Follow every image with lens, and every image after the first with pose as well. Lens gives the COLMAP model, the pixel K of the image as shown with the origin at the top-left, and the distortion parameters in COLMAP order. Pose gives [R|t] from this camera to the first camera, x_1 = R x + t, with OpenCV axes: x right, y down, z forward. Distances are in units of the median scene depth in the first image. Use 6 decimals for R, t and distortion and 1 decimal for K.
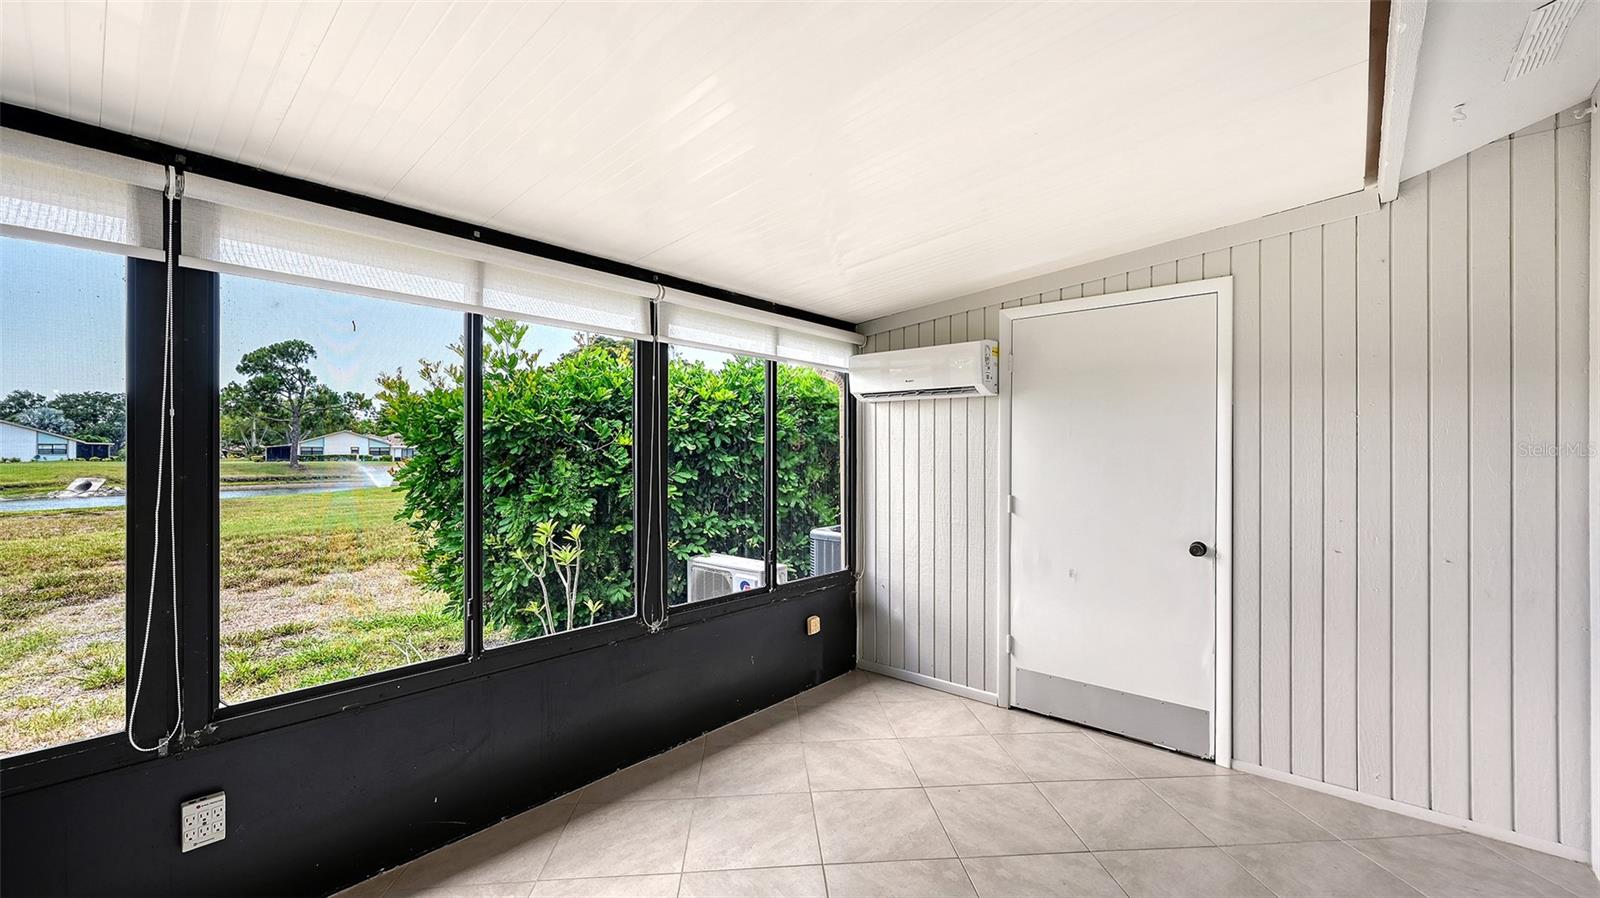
lens RADIAL K [[641.6, 0, 805.9], [0, 641.6, 451.9], [0, 0, 1]] dist [-0.000854, -0.000078]
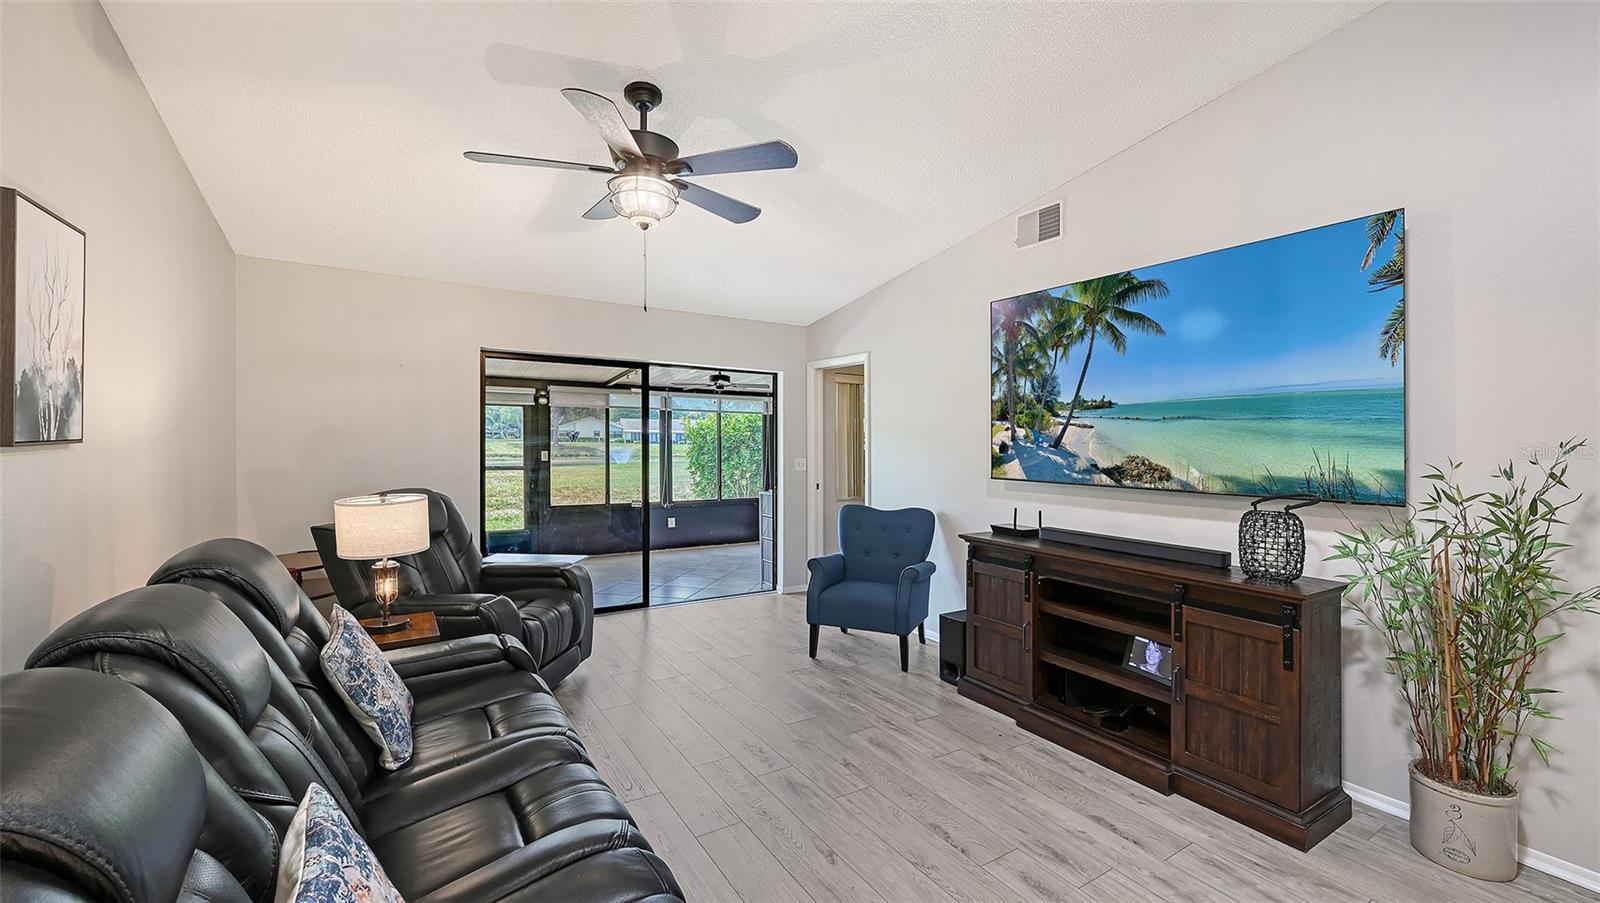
lens RADIAL K [[644.2, 0, 813.5], [0, 644.2, 436.6], [0, 0, 1]] dist [0.001213, -0.000100]
pose [[0.961602, 0.011785, -0.274193, 0.577348], [-0.012272, 0.999925, -0.000060, -0.039016], [0.274172, 0.003423, 0.961675, -1.366162]]
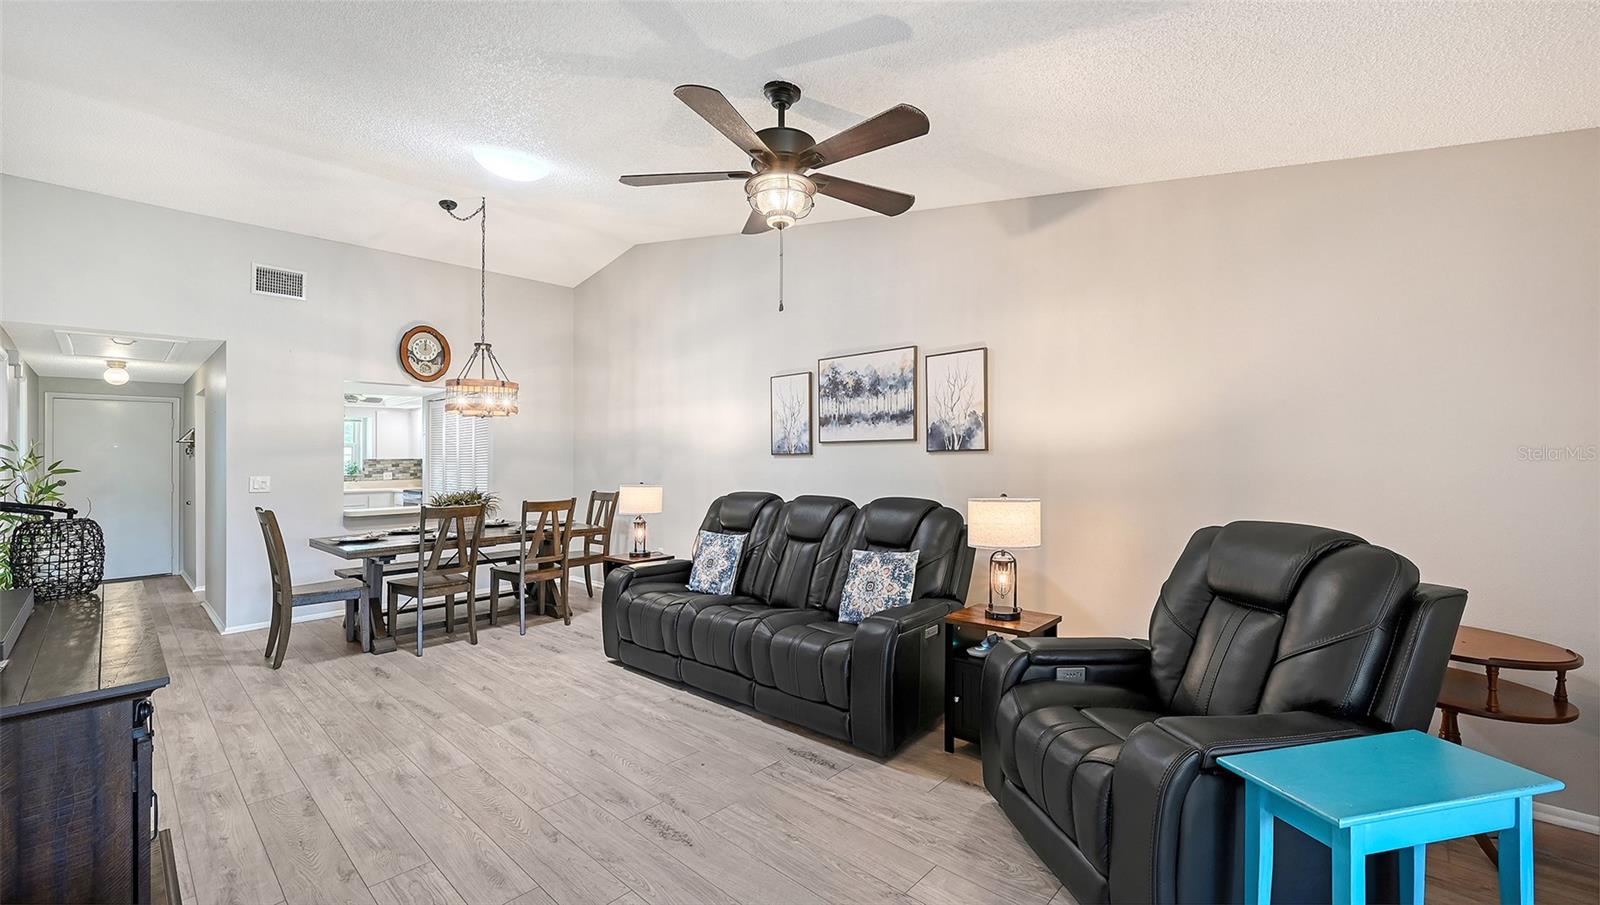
lens RADIAL K [[634.2, 0, 805.5], [0, 634.2, 443.9], [0, 0, 1]] dist [0.000291, -0.000028]
pose [[-0.999708, 0.011136, 0.021461, 0.225610], [0.010611, 0.999645, -0.024427, -0.020032], [-0.021726, -0.024192, -0.999471, -0.244936]]
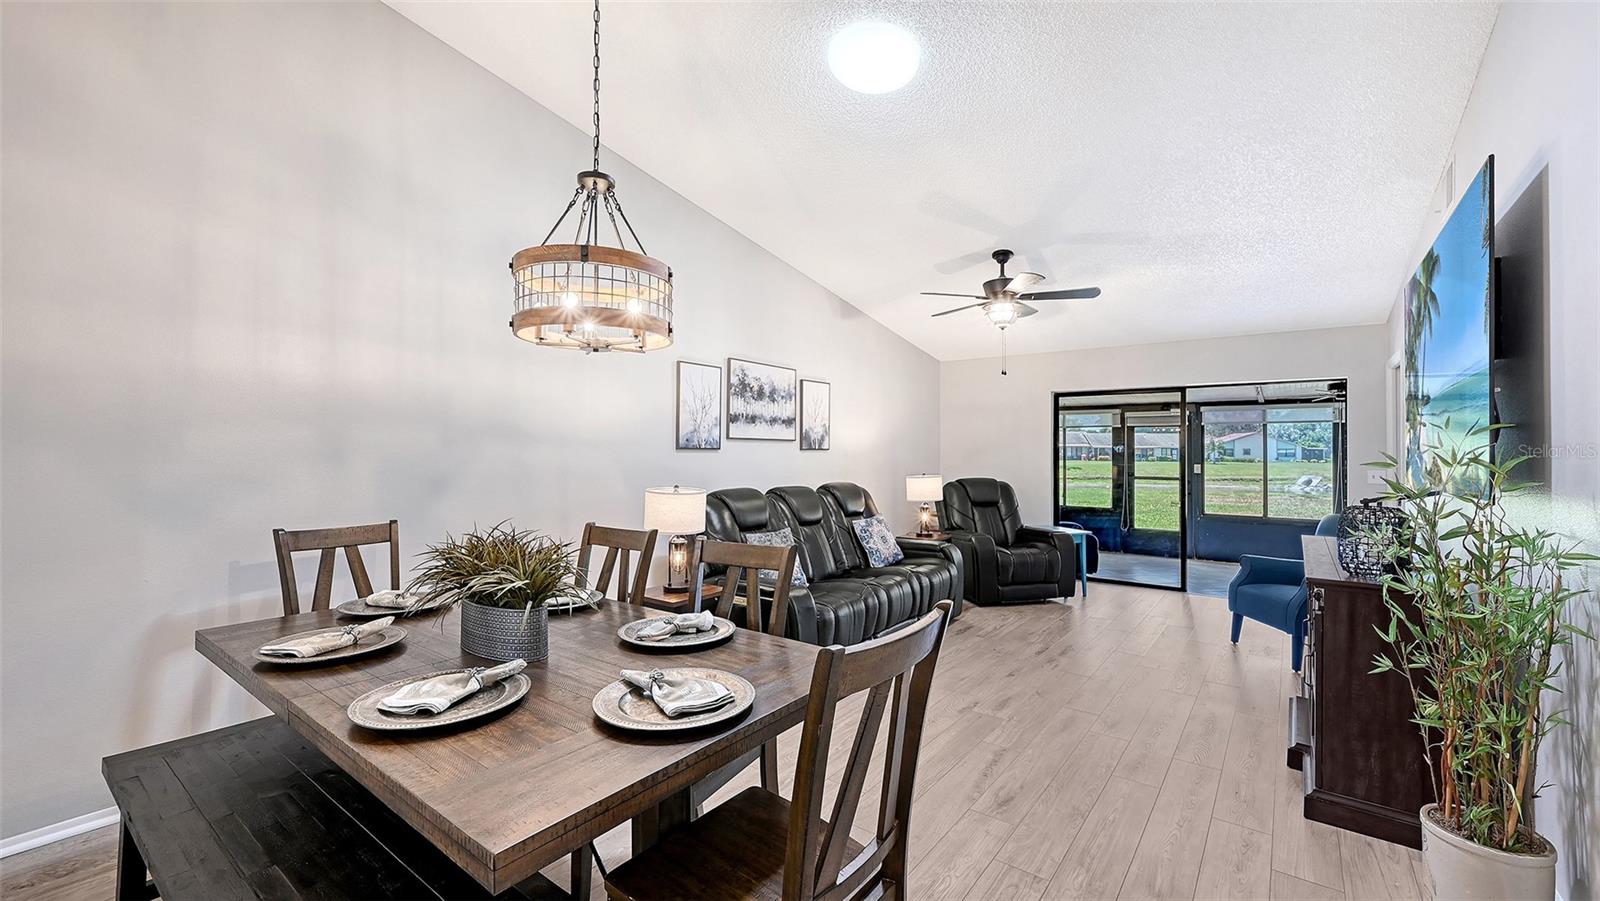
lens RADIAL K [[634.9, 0, 805.8], [0, 634.9, 432.5], [0, 0, 1]] dist [0.000763, 0.000005]
pose [[0.060143, -0.031671, -0.997687, 1.307136], [-0.003600, 0.999483, -0.031945, -0.023036], [0.998183, 0.005513, 0.059998, -1.219460]]
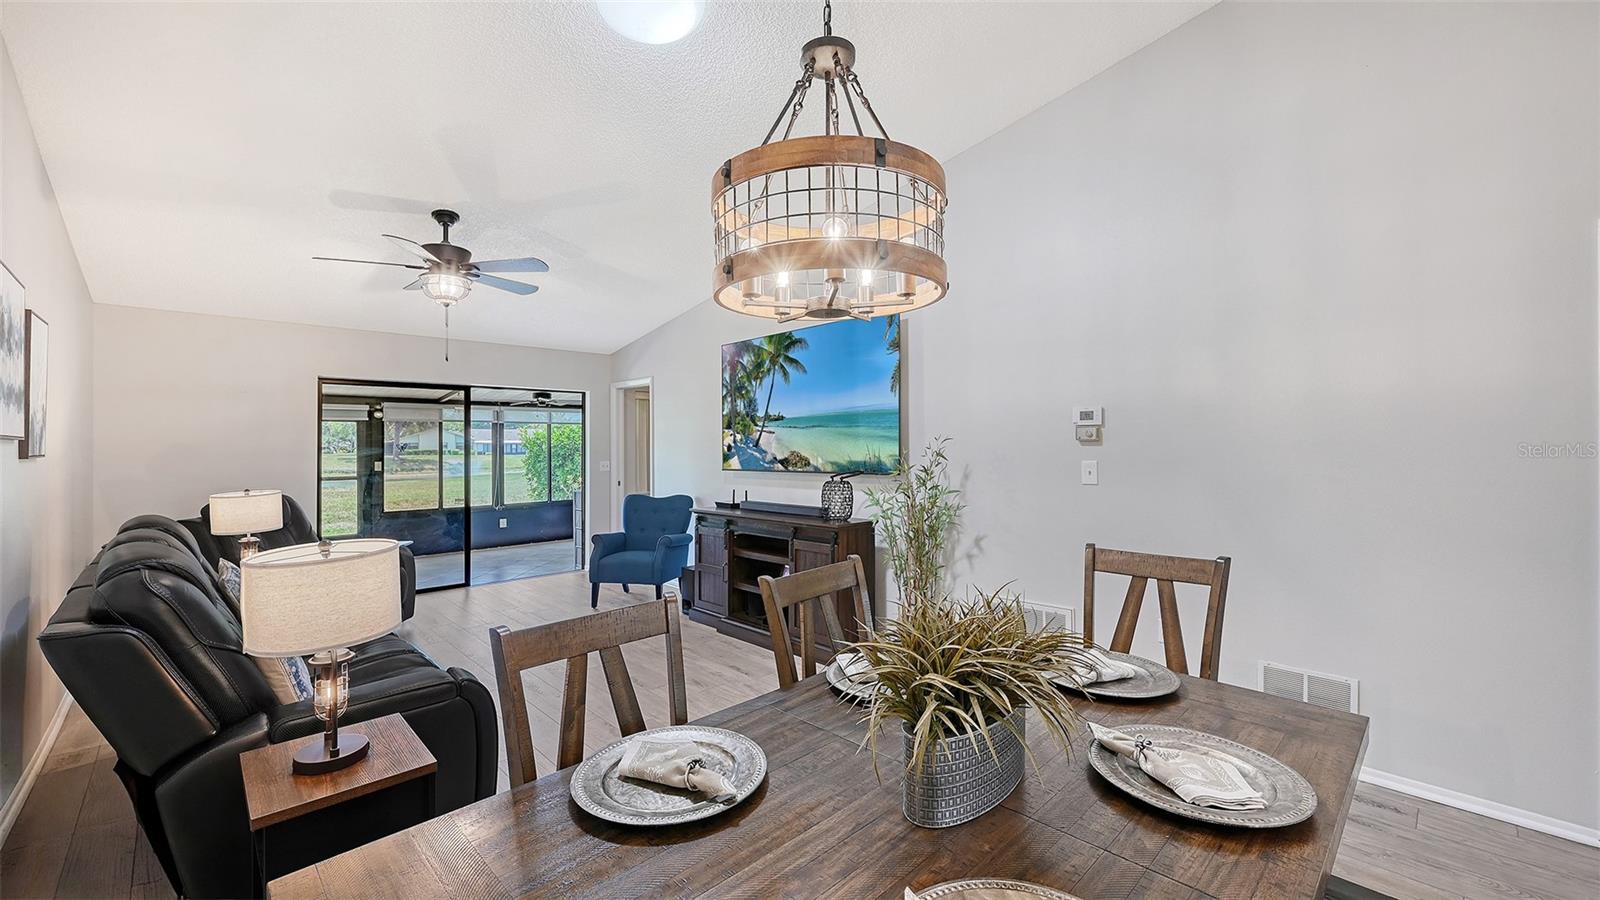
lens RADIAL K [[639.3, 0, 798.2], [0, 639.3, 417.1], [0, 0, 1]] dist [0.000199, 0.000061]
pose [[0.995193, -0.013310, -0.097026, 0.838802], [0.009449, 0.999149, -0.040140, -0.035938], [0.097478, 0.039030, 0.994472, -1.673826]]
